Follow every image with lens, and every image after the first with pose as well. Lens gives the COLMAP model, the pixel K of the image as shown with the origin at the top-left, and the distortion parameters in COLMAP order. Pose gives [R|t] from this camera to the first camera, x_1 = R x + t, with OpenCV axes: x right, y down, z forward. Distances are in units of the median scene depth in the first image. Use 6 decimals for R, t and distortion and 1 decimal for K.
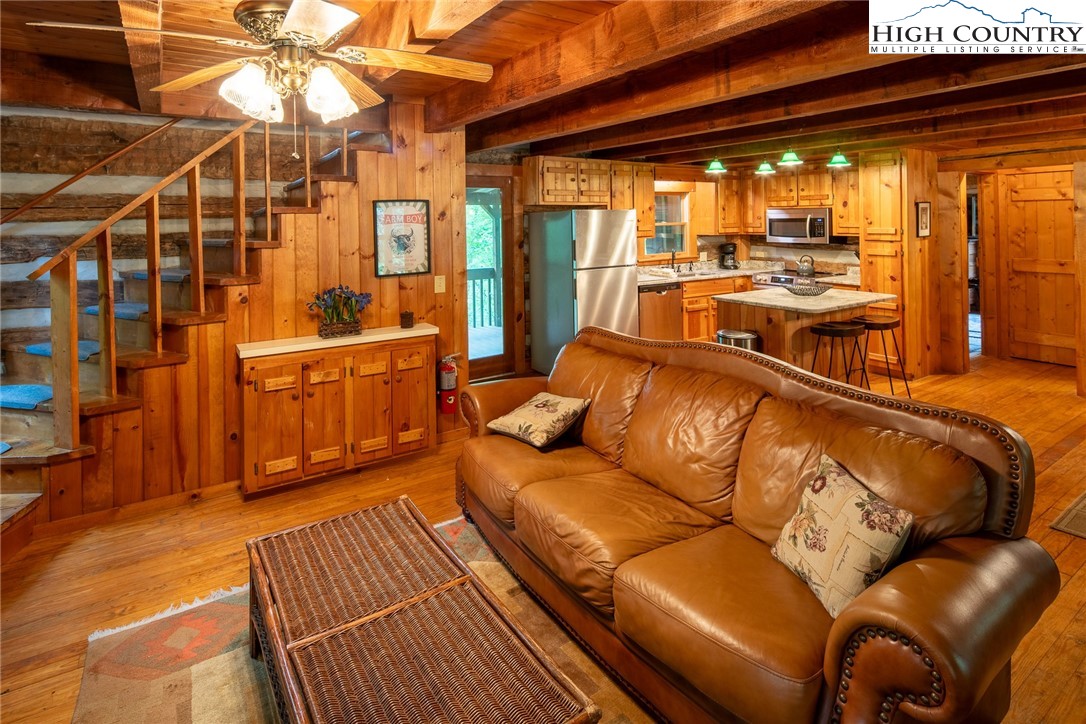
lens RADIAL K [[530.8, 0, 543.0], [0, 530.8, 362.0], [0, 0, 1]] dist [0.000622, -0.000662]
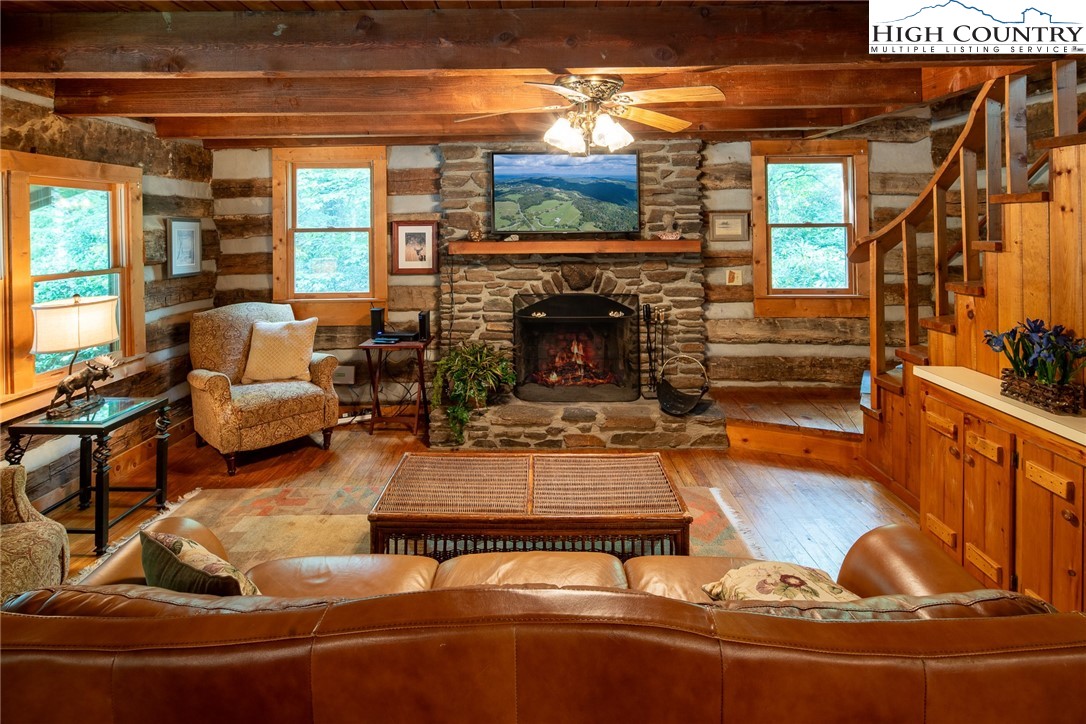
lens RADIAL K [[530.8, 0, 543.0], [0, 530.8, 362.0], [0, 0, 1]] dist [0.000622, -0.000662]
pose [[-0.558143, 0.219164, -0.800277, 0.441751], [-0.203730, 0.898764, 0.388224, -0.230716], [0.804345, 0.379725, -0.456989, 0.876525]]
